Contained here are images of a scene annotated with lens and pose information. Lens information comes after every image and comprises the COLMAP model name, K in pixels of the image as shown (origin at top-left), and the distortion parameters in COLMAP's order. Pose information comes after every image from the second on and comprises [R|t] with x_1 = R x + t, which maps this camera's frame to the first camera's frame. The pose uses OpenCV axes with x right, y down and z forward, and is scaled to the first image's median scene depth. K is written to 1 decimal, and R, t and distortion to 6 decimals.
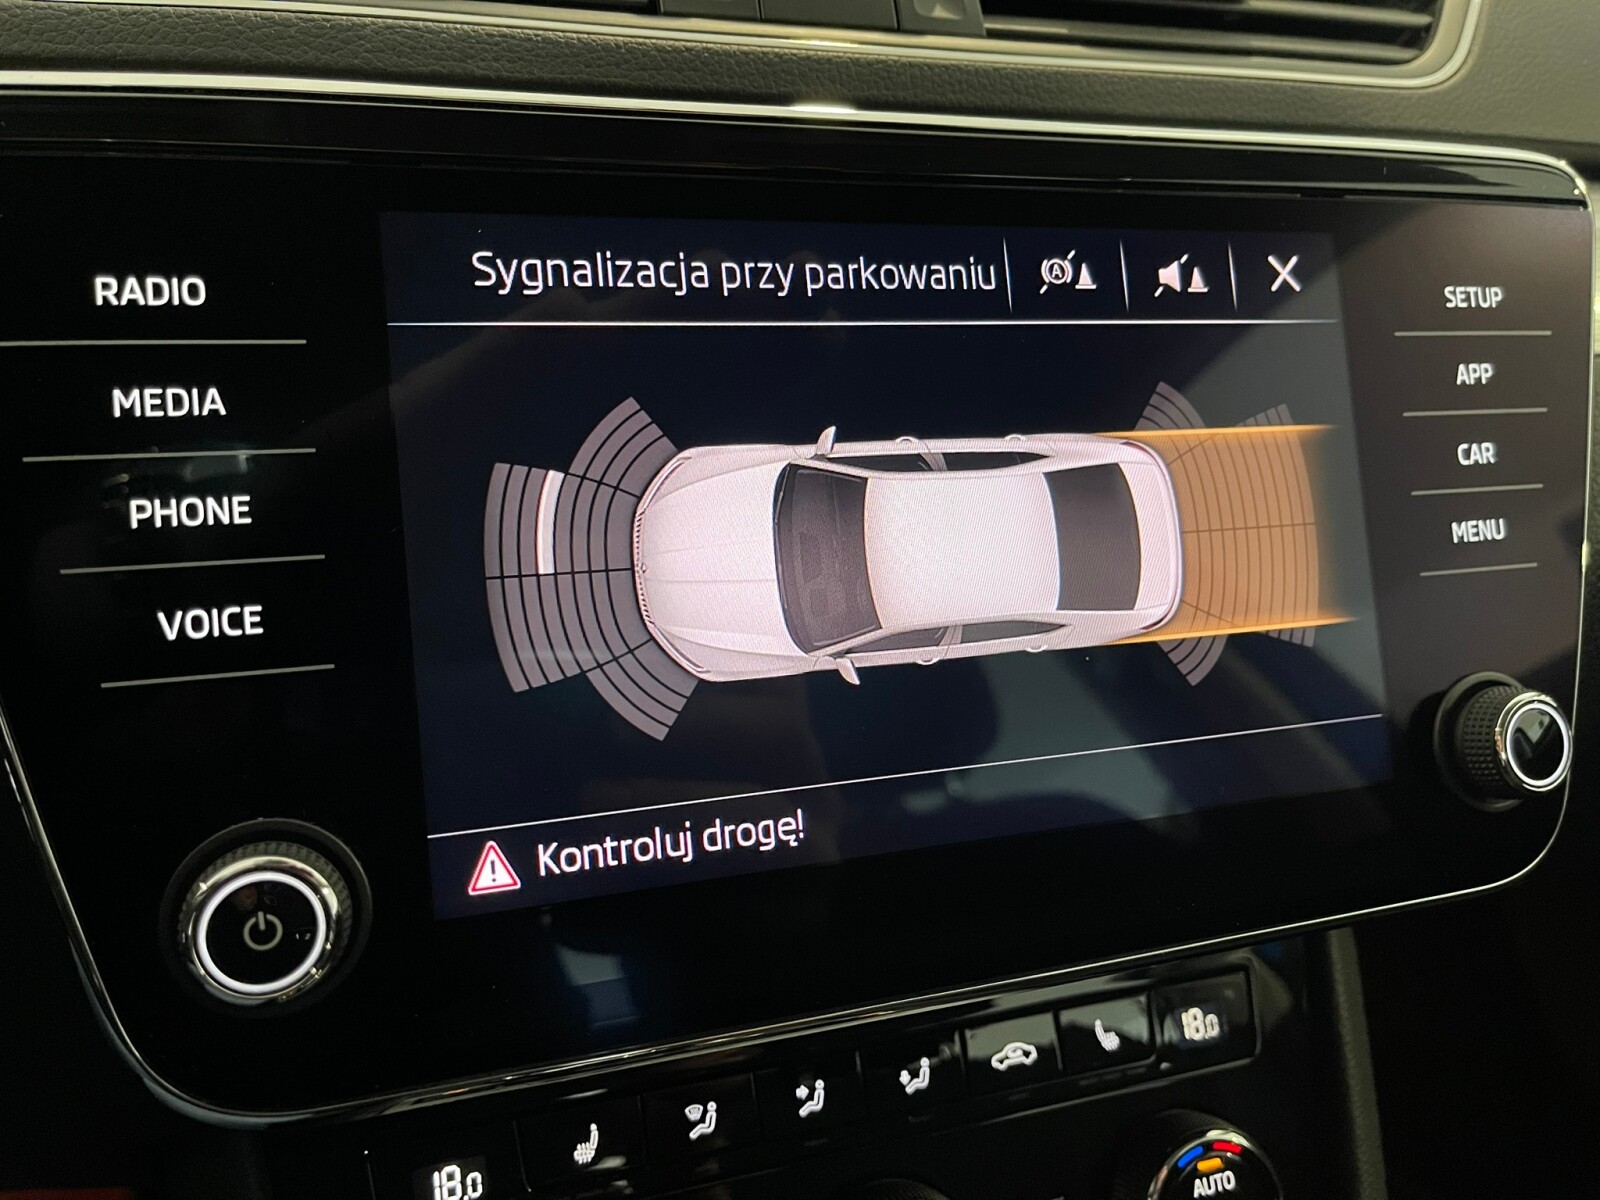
lens RADIAL K [[1250.1, 0, 803.0], [0, 1250.1, 596.7], [0, 0, 1]] dist [0.001248, -0.011304]
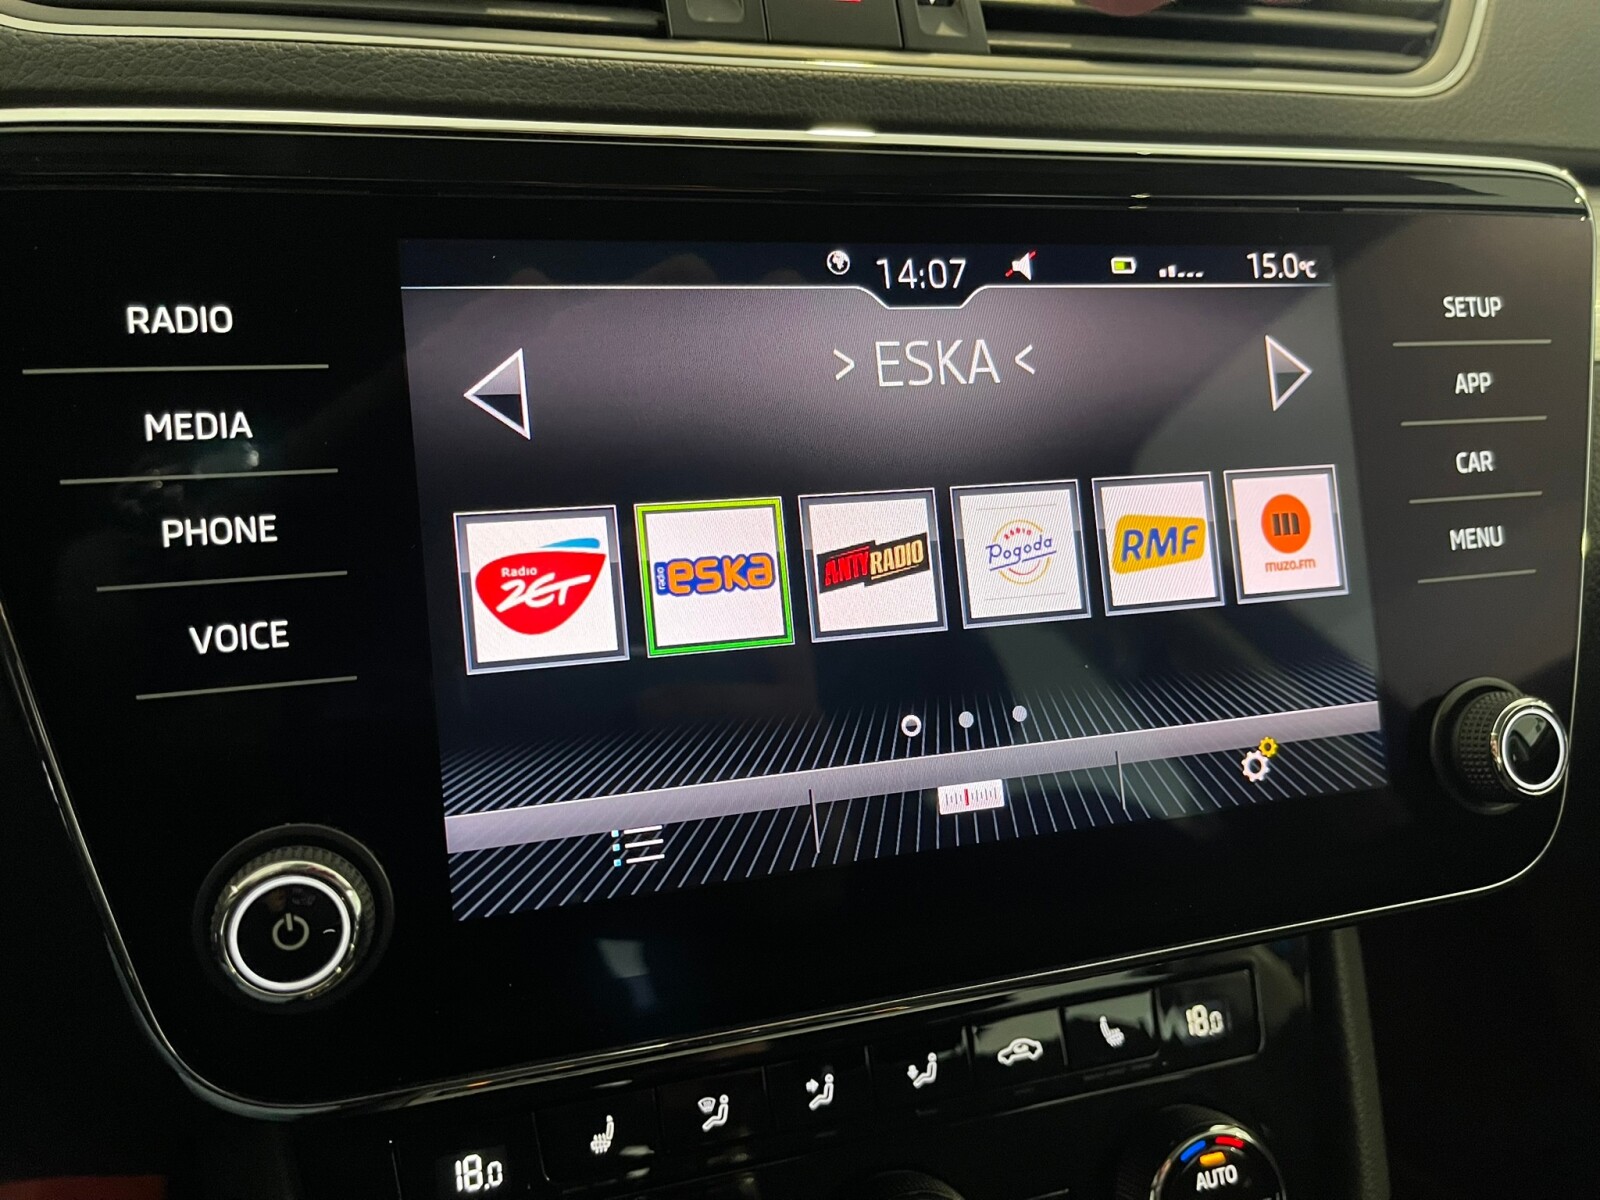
lens RADIAL K [[1249.3, 0, 800.0], [0, 1249.3, 600.0], [0, 0, 1]] dist [0.003626, -0.013617]
pose [[0.999805, -0.002365, -0.019585, 0.011270], [0.002536, 0.999959, 0.008706, -0.012938], [0.019563, -0.008754, 0.999770, -0.025835]]
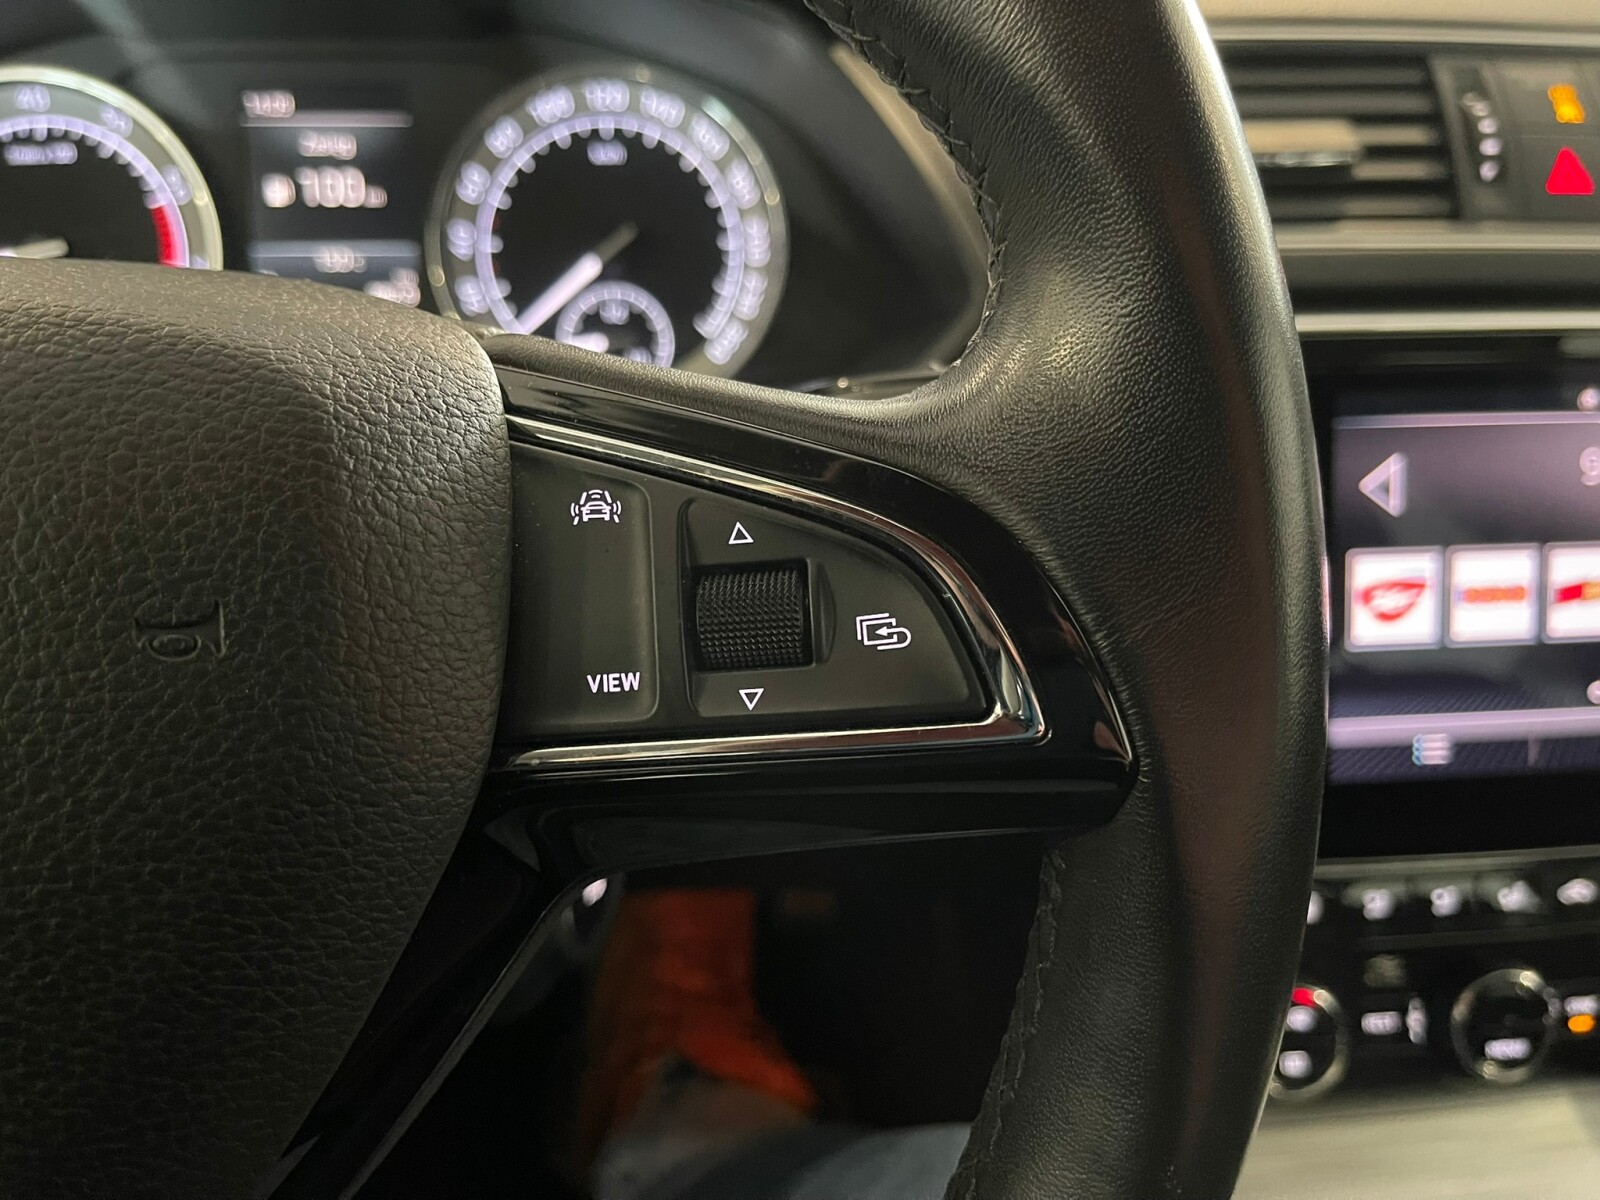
lens RADIAL K [[1235.8, 0, 790.0], [0, 1235.8, 602.5], [0, 0, 1]] dist [0.100162, -0.185197]
pose [[0.969764, 0.085451, -0.228597, -0.509121], [-0.048682, 0.985605, 0.161906, -0.204846], [0.239141, -0.145882, 0.959964, -0.726587]]
